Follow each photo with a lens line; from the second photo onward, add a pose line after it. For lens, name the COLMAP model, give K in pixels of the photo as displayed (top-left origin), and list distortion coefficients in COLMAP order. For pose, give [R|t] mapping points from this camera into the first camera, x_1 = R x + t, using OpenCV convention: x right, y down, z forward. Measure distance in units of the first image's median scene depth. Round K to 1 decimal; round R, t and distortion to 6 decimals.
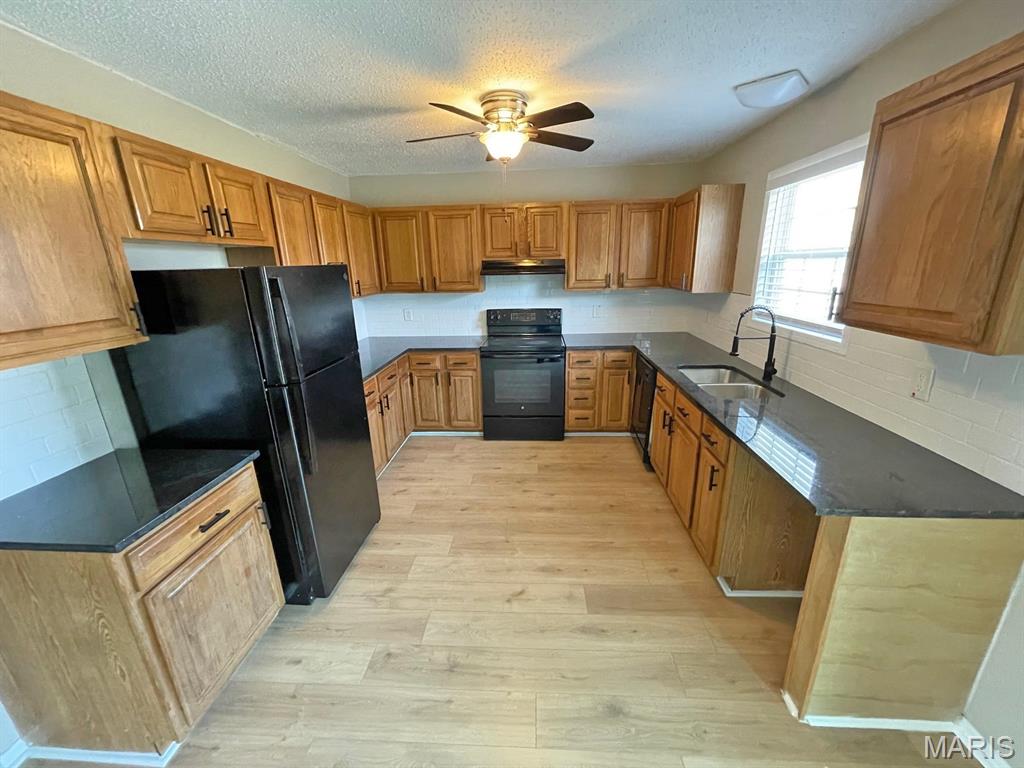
lens RADIAL K [[414.0, 0, 506.0], [0, 414.0, 384.8], [0, 0, 1]] dist [0.000272, -0.000256]
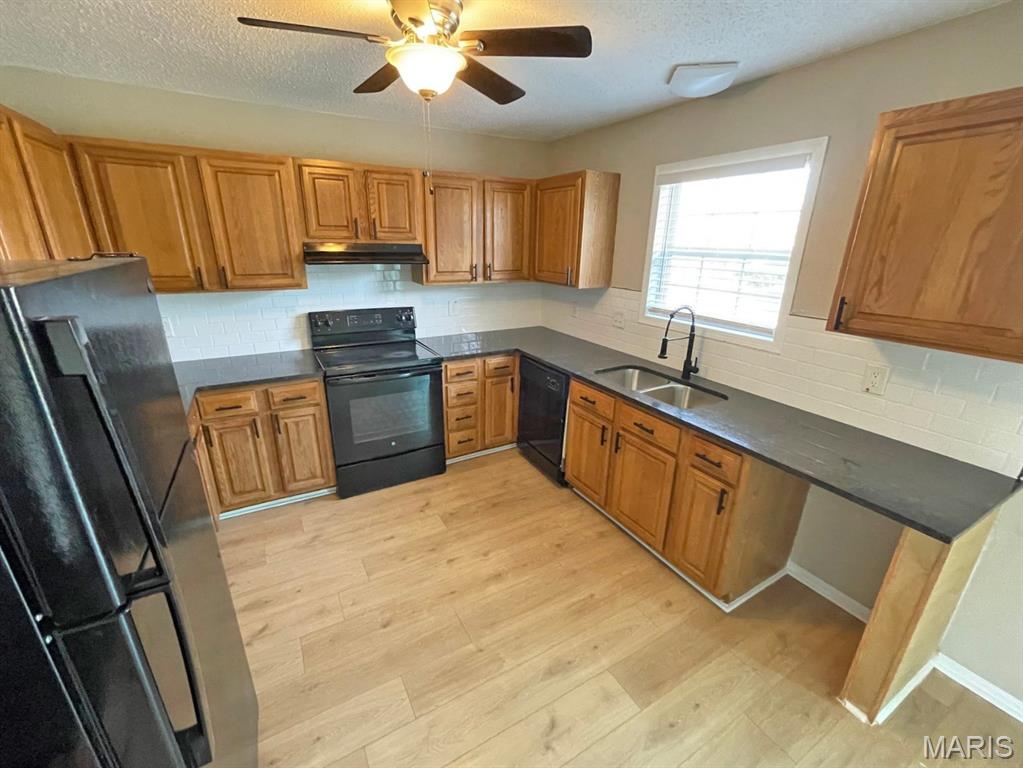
lens RADIAL K [[437.5, 0, 511.2], [0, 437.5, 386.0], [0, 0, 1]] dist [0.000801, 0.000117]
pose [[0.833518, -0.141218, 0.534140, -0.195208], [0.121328, 0.989968, 0.072402, -0.081256], [-0.539007, 0.004458, 0.842290, 0.223036]]
